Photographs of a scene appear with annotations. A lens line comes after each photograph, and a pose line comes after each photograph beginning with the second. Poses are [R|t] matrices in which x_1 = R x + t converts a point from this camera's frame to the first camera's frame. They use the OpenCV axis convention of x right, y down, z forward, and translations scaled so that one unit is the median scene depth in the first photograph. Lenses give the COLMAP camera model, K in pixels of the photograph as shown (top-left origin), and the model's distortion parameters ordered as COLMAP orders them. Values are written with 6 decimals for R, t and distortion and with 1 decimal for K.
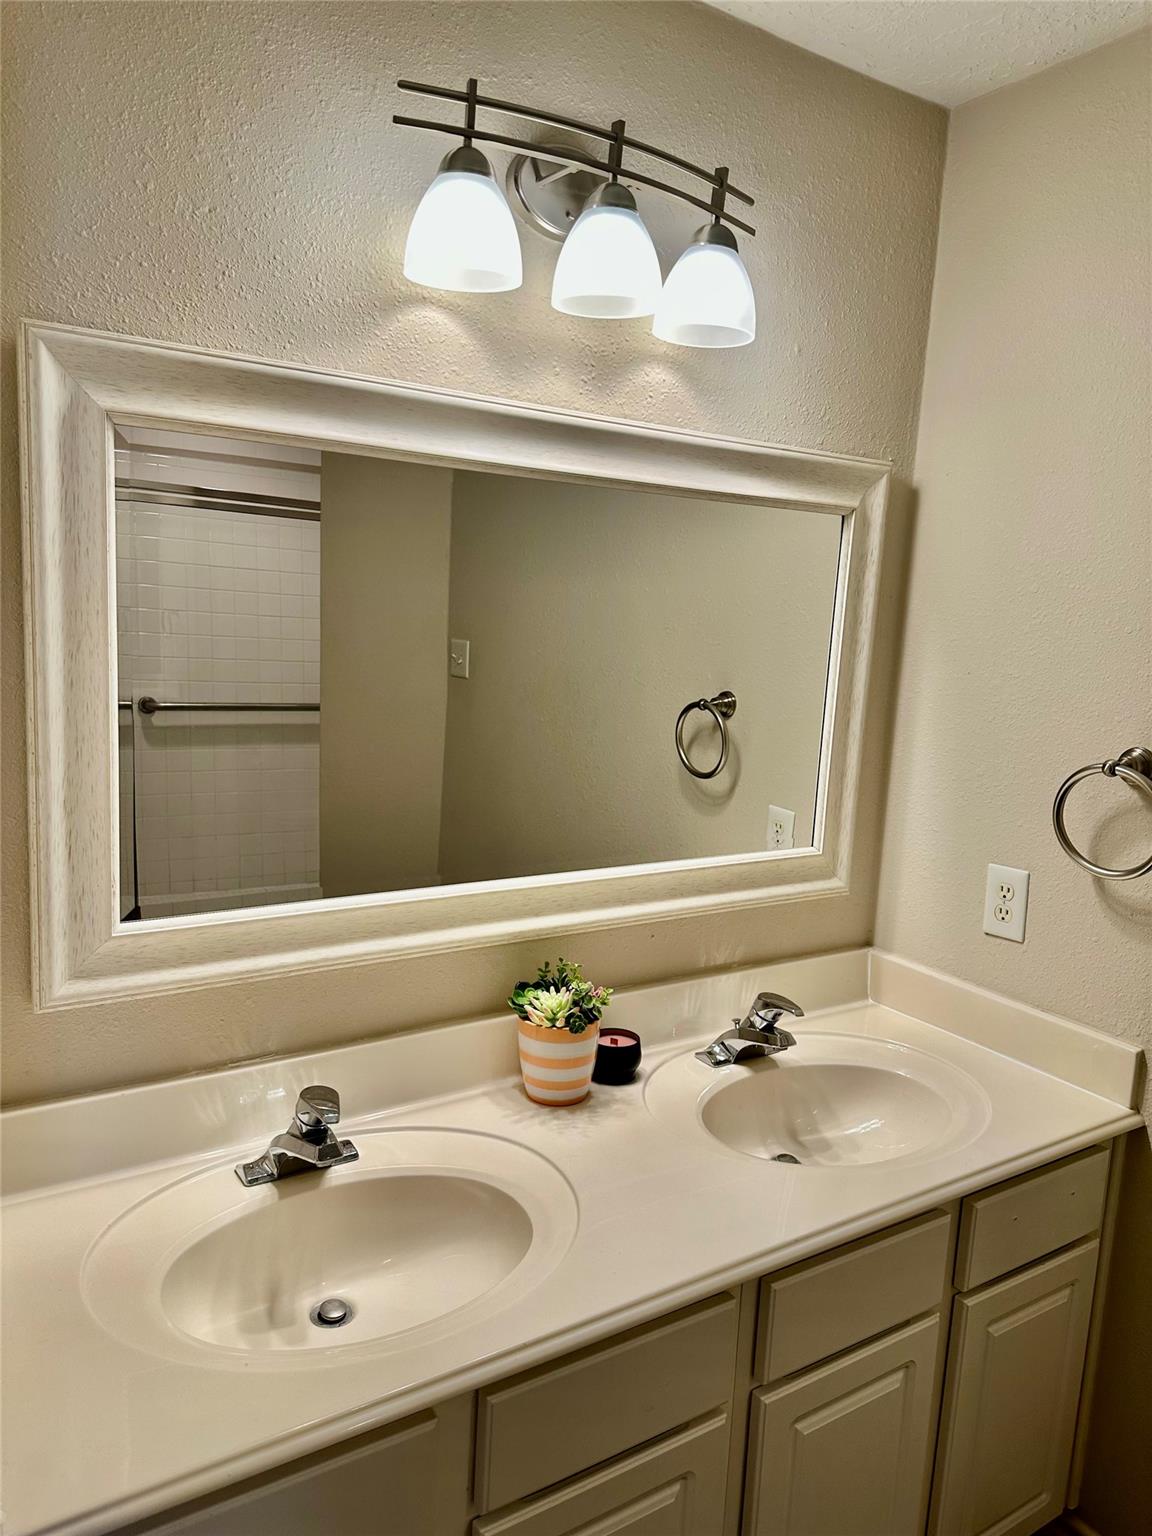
lens RADIAL K [[1087.4, 0, 576.5], [0, 1087.4, 772.9], [0, 0, 1]] dist [0.033377, -0.032580]
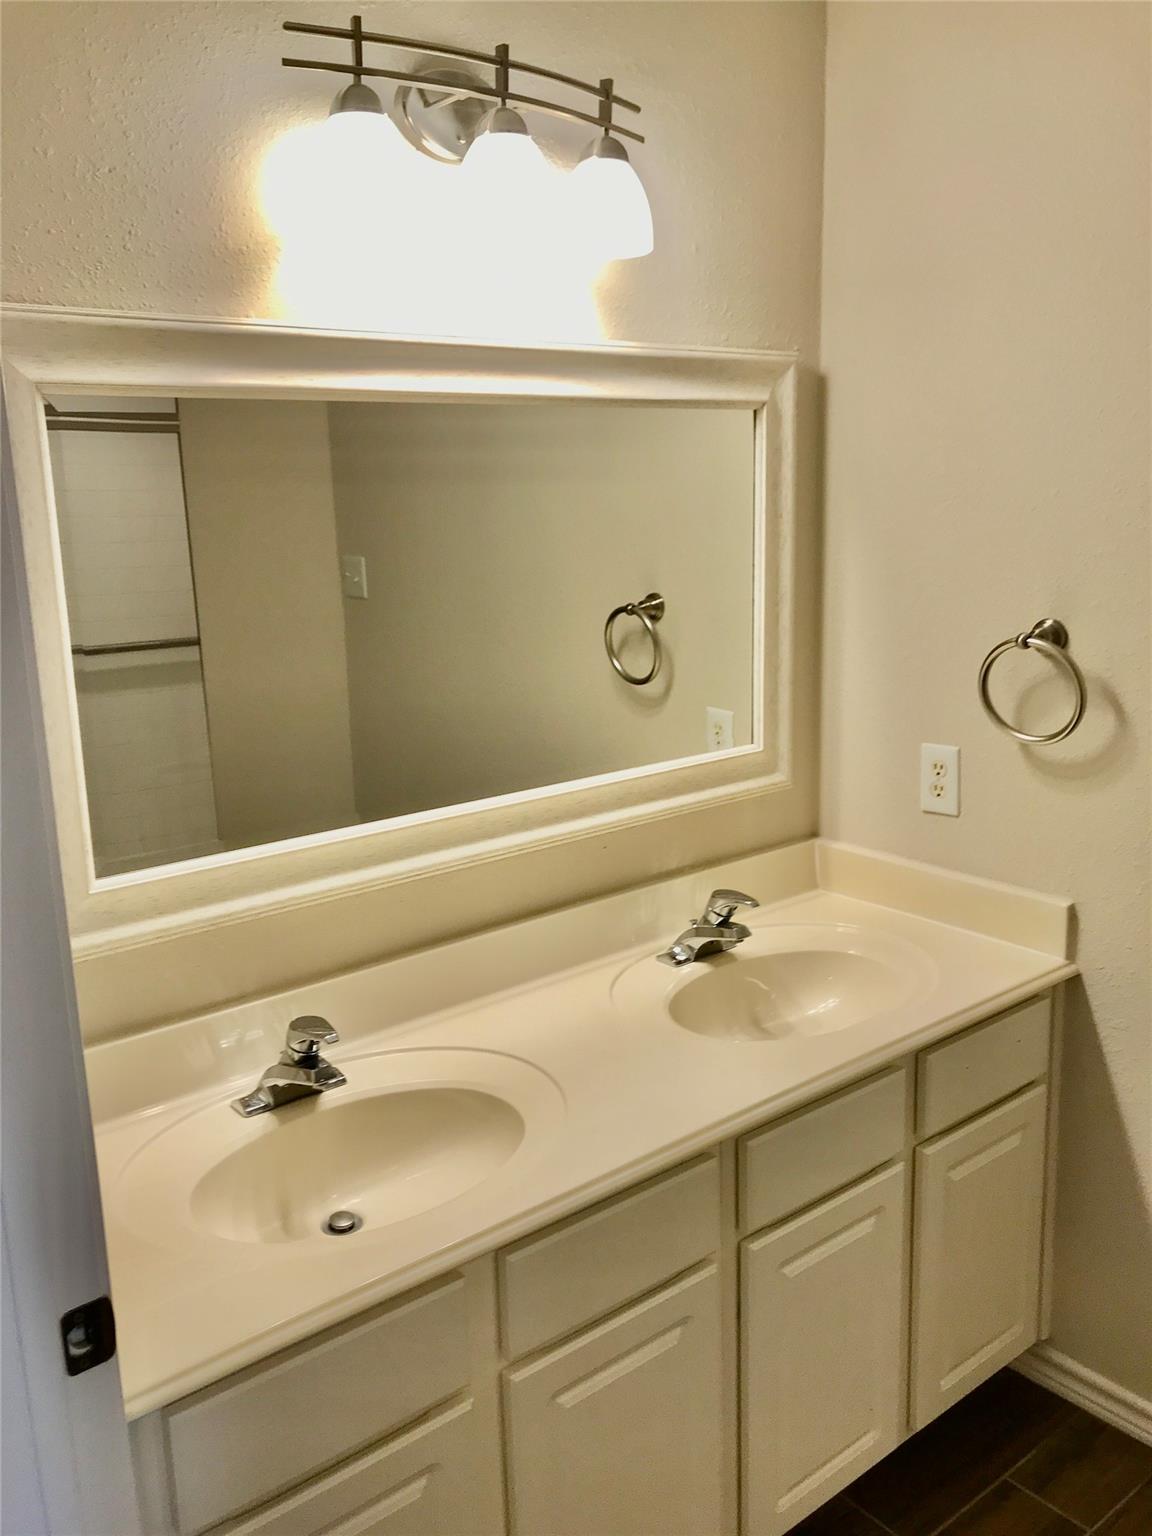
lens RADIAL K [[1262.2, 0, 578.0], [0, 1262.2, 762.1], [0, 0, 1]] dist [0.026608, -0.028533]
pose [[0.992625, -0.096920, 0.072819, -0.038225], [0.092216, 0.993589, 0.065405, -0.008216], [-0.078691, -0.058208, 0.995198, -0.190751]]
